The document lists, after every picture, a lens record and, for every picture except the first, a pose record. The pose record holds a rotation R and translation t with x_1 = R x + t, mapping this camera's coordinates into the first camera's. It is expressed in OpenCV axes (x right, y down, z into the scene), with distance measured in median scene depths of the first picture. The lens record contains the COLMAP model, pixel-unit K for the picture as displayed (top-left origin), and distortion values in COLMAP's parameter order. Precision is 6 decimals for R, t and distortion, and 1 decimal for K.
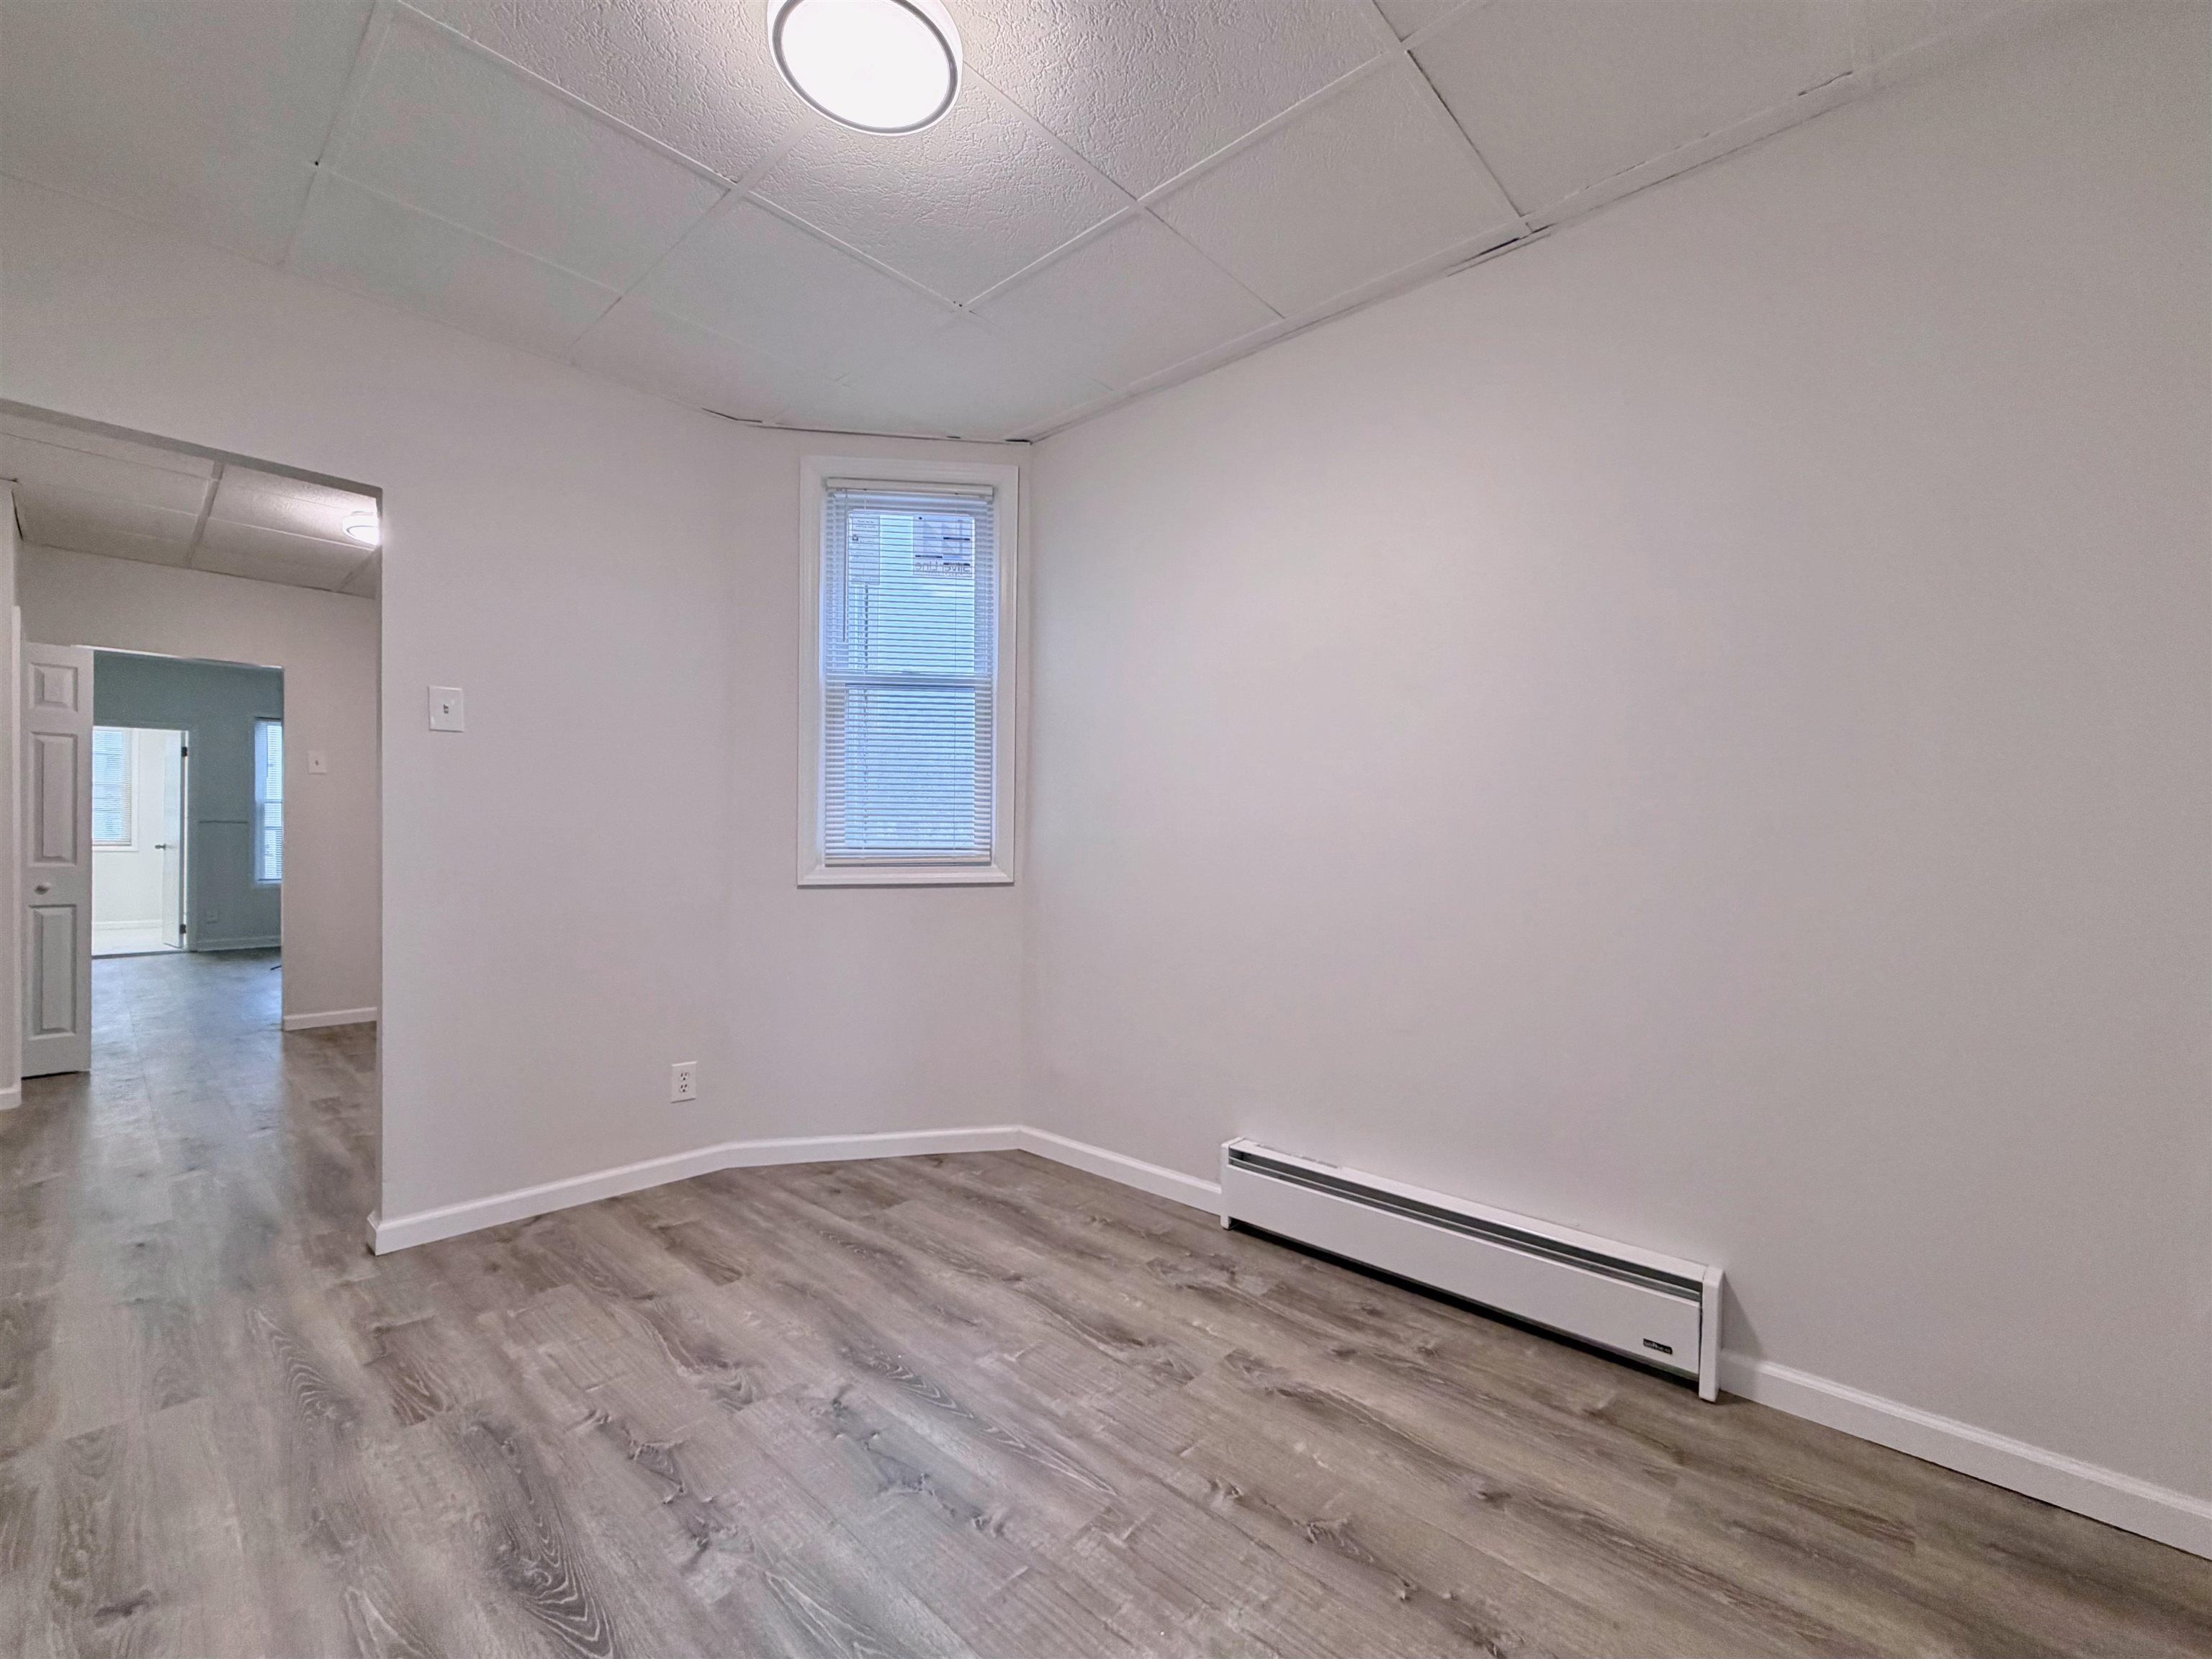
lens RADIAL K [[899.9, 0, 1116.8], [0, 899.9, 849.9], [0, 0, 1]] dist [0.001965, -0.004417]
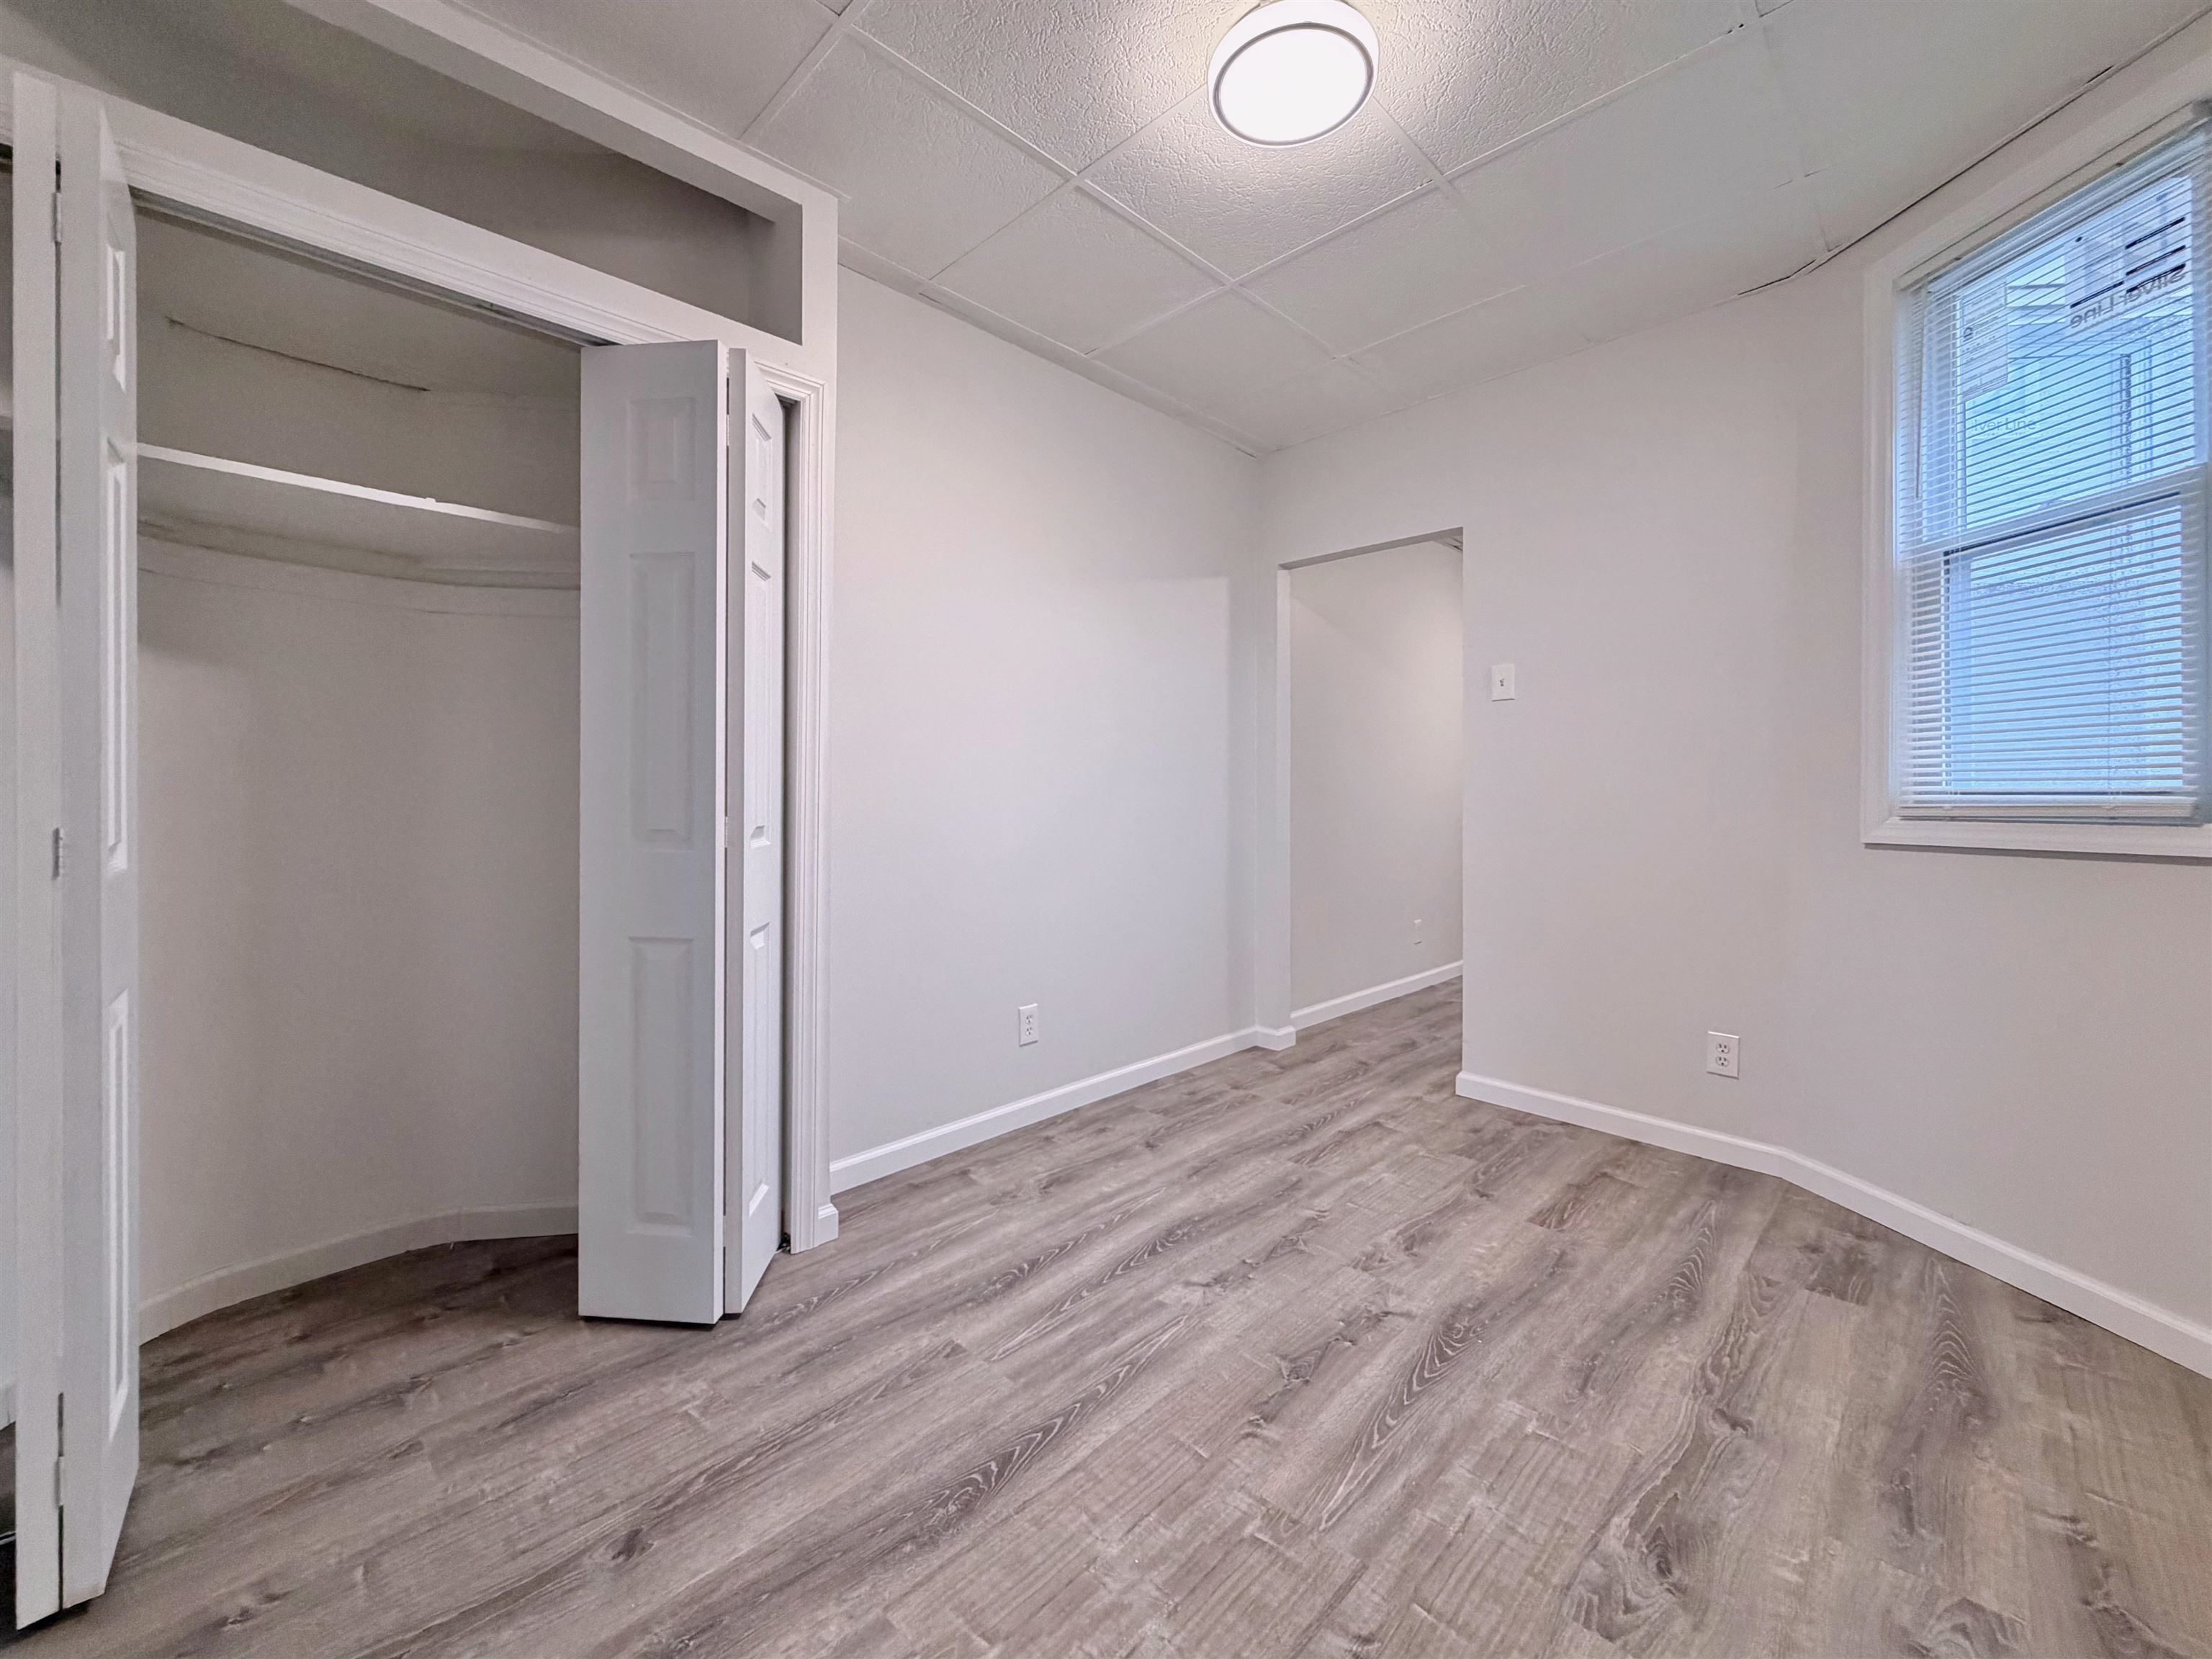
lens RADIAL K [[910.0, 0, 1112.1], [0, 910.0, 795.7], [0, 0, 1]] dist [0.000040, -0.000420]
pose [[-0.048652, -0.007495, -0.998788, 0.680244], [-0.012201, 0.999902, -0.006909, 0.021494], [0.998741, 0.011850, -0.048738, 0.647912]]
